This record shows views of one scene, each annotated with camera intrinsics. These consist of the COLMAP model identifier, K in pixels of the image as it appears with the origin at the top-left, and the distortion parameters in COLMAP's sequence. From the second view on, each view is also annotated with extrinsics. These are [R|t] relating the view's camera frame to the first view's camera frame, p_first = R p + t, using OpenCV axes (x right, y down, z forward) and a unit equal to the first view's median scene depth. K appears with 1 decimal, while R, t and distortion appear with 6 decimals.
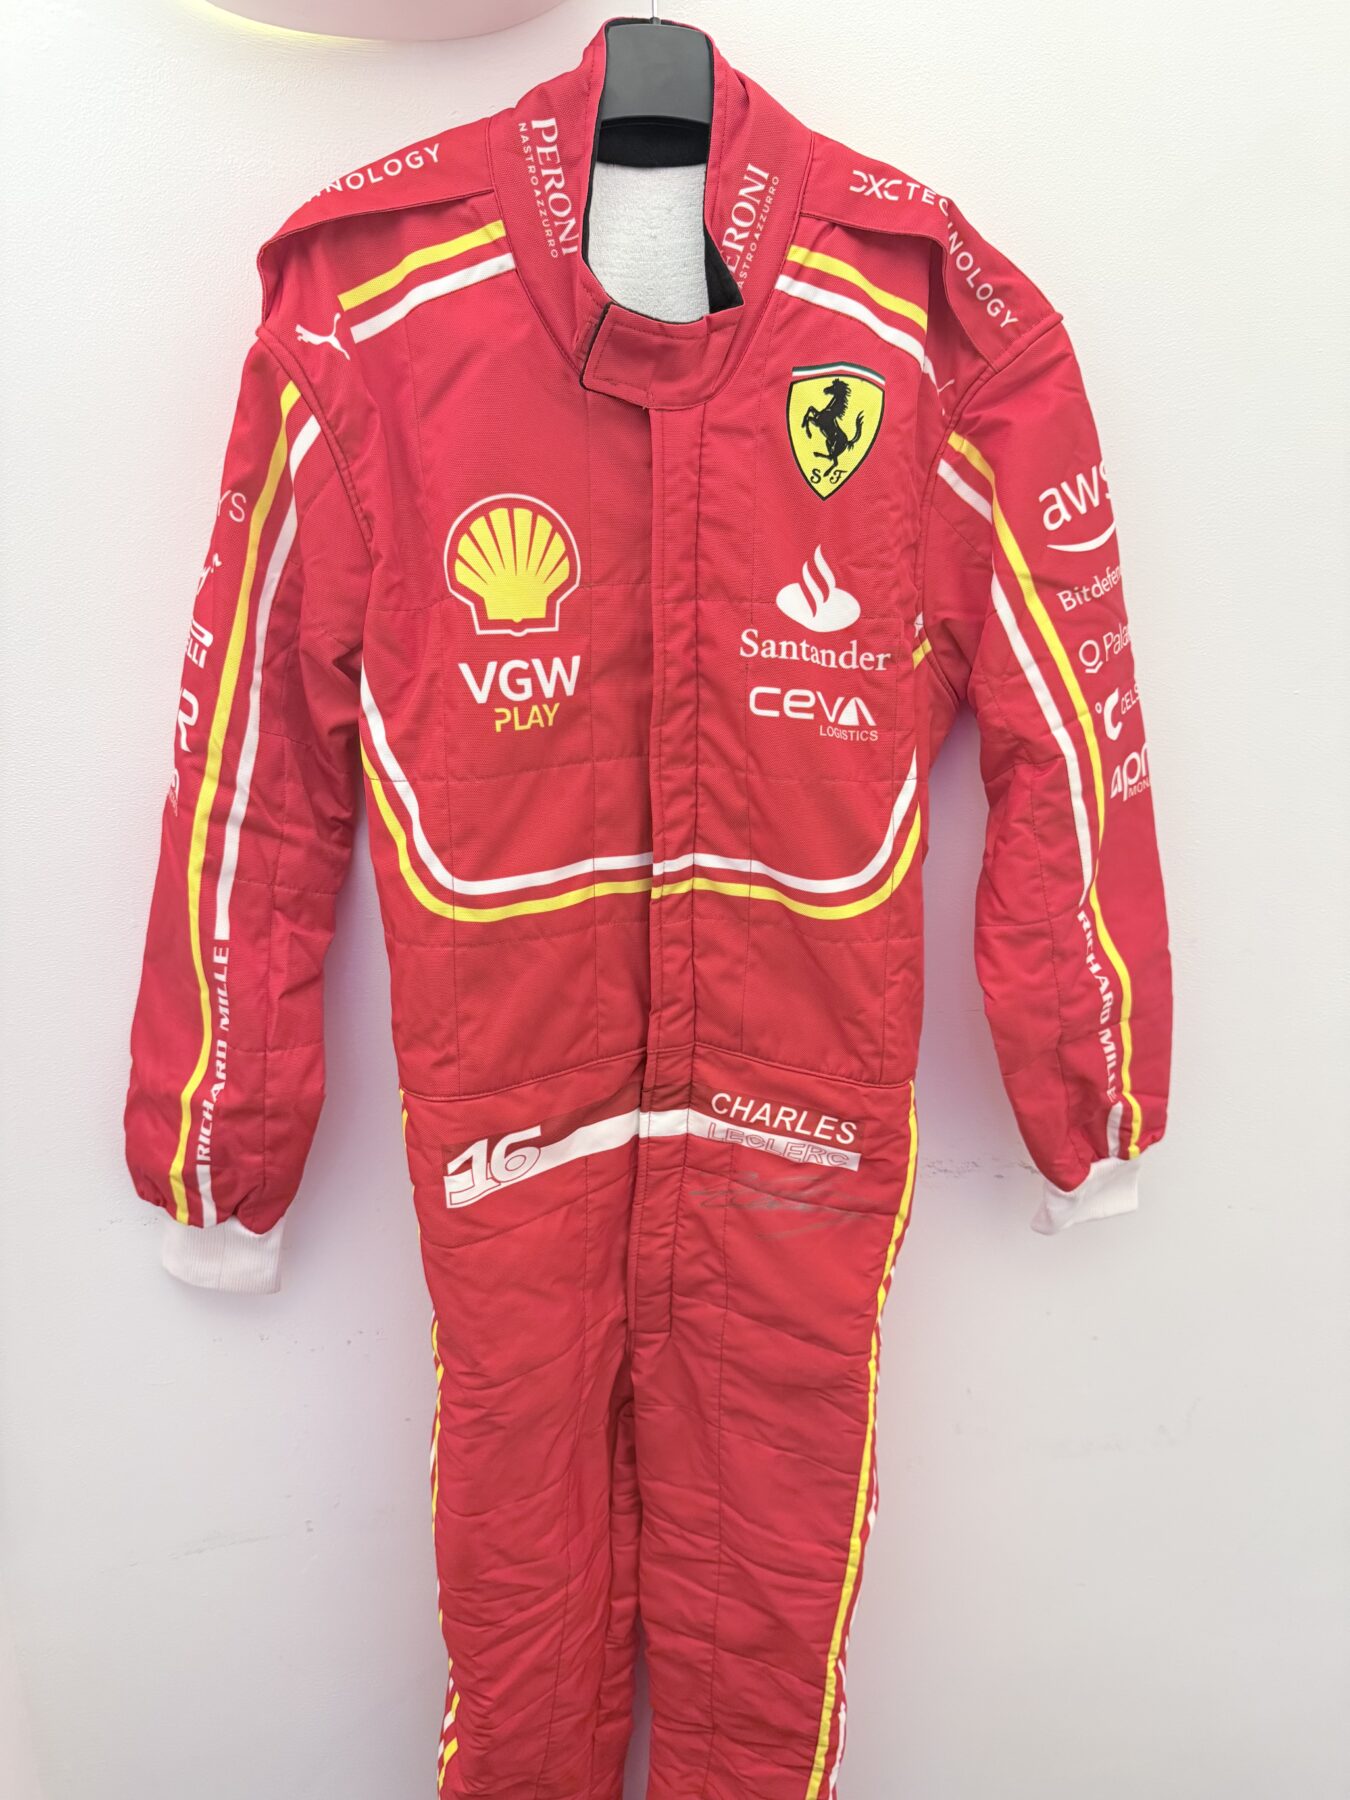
lens RADIAL K [[1251.8, 0, 673.2], [0, 1251.8, 896.4], [0, 0, 1]] dist [0.164997, -0.332241]
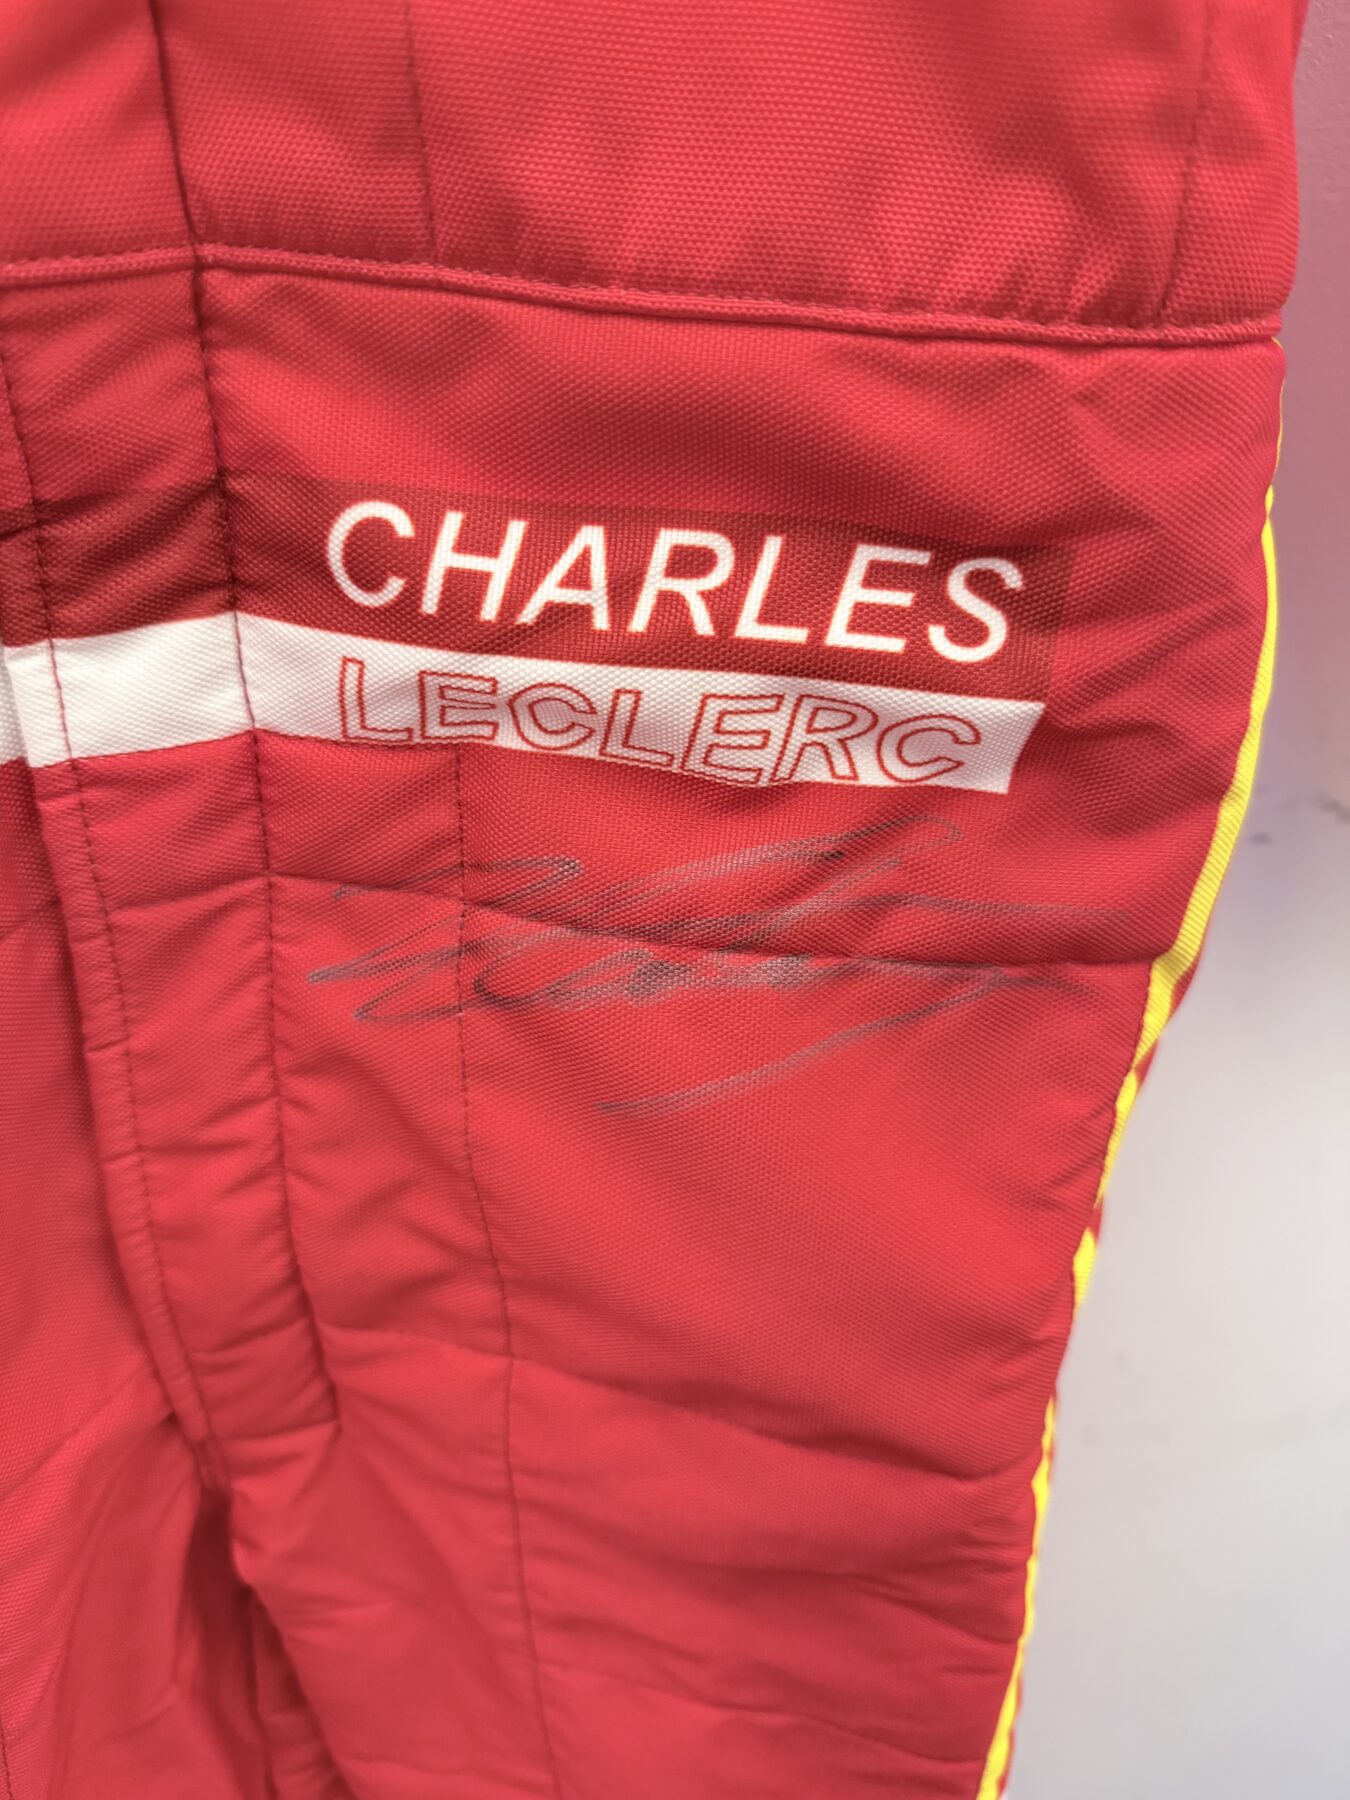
lens RADIAL K [[1342.5, 0, 669.8], [0, 1342.5, 901.1], [0, 0, 1]] dist [0.001669, -0.080141]
pose [[0.982292, -0.118165, 0.145393, 0.048584], [0.088387, 0.976515, 0.196485, 0.185136], [-0.165197, -0.180155, 0.969667, 0.778307]]
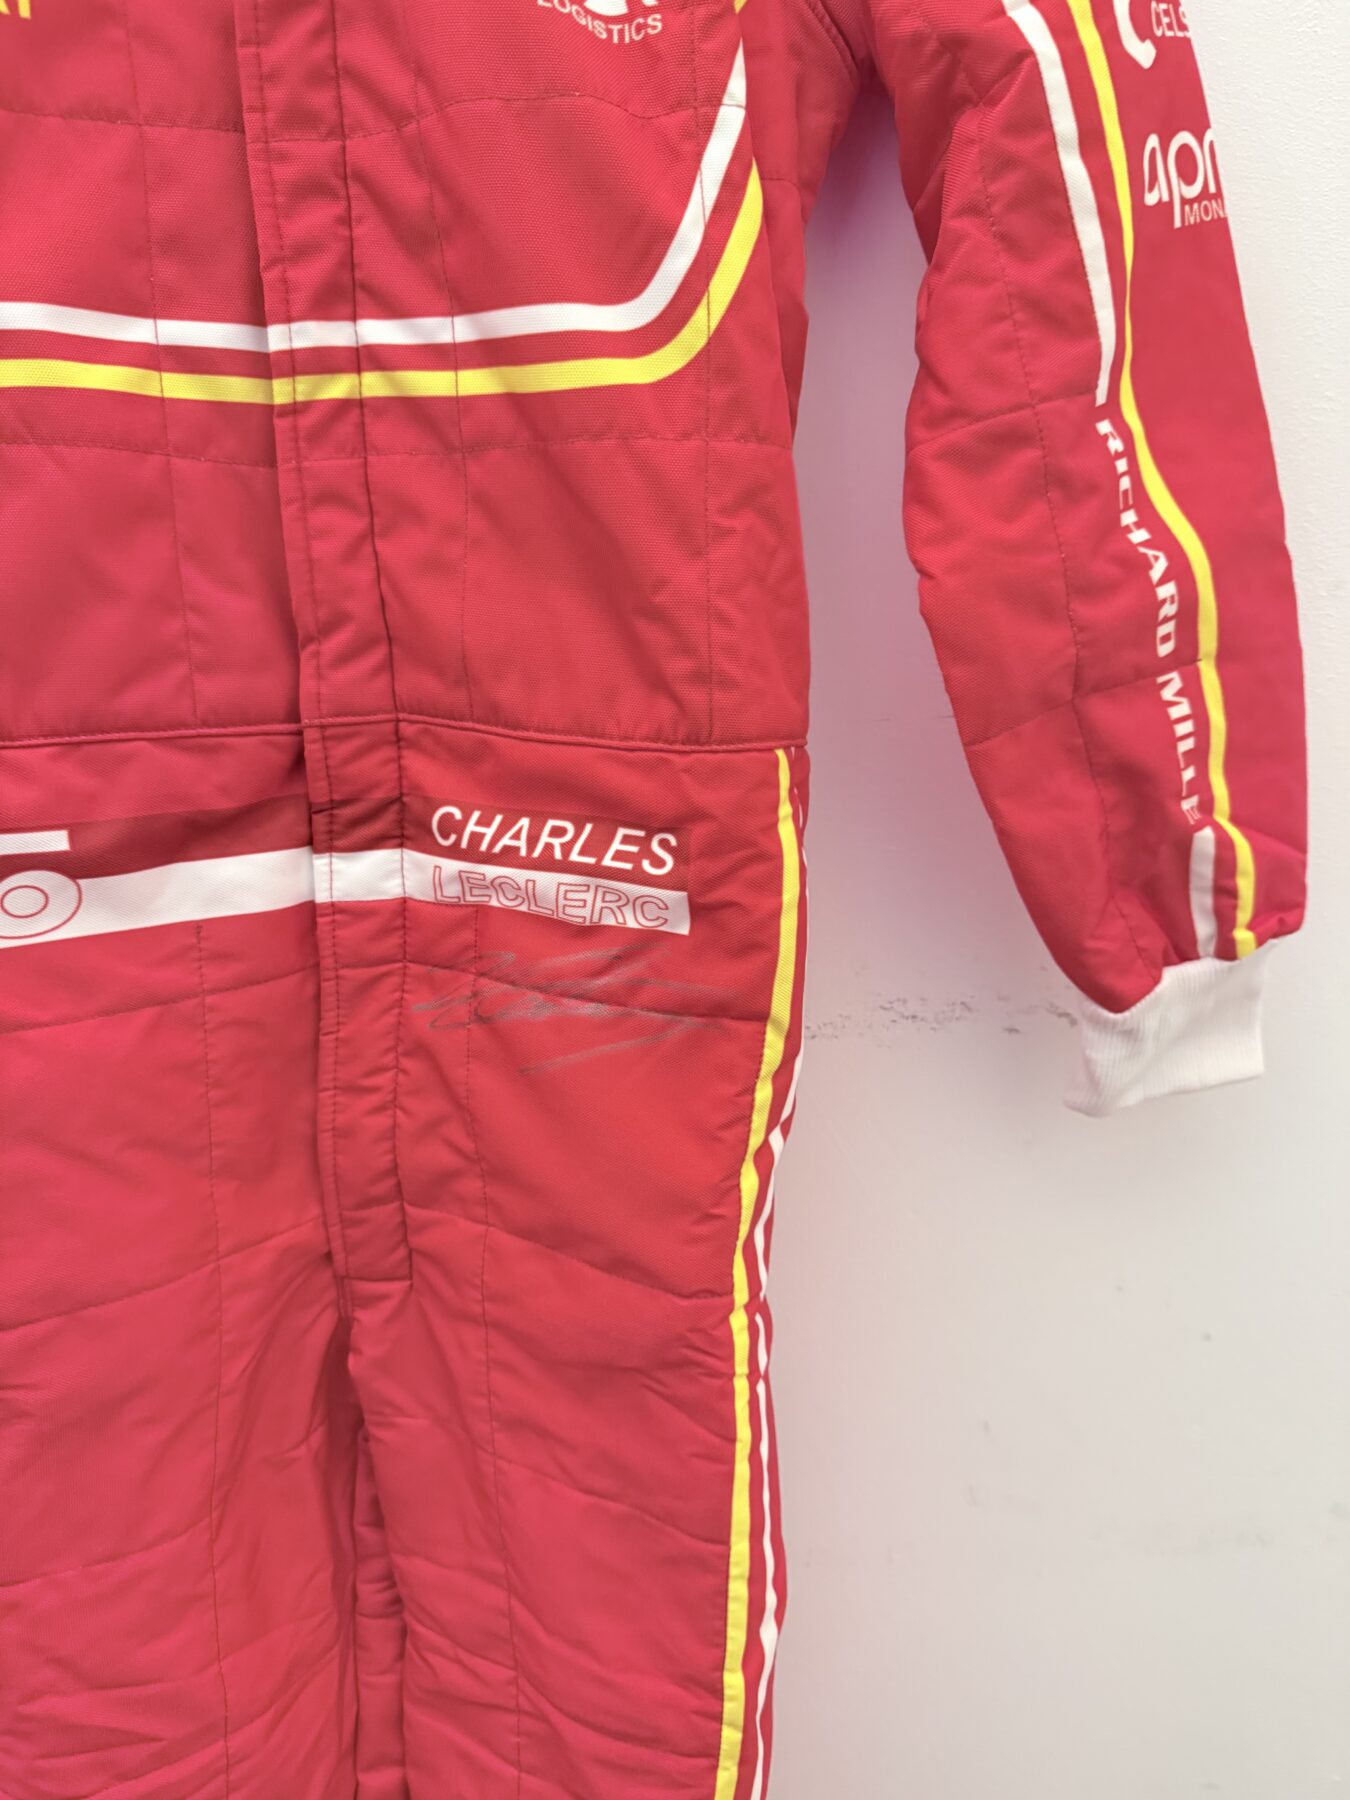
lens RADIAL K [[1264.3, 0, 669.4], [0, 1264.3, 905.0], [0, 0, 1]] dist [0.118063, -0.208530]
pose [[0.993778, -0.021975, -0.109192, 0.197264], [0.011120, 0.995021, -0.099047, 0.259501], [0.110825, 0.097217, 0.989074, 0.478732]]
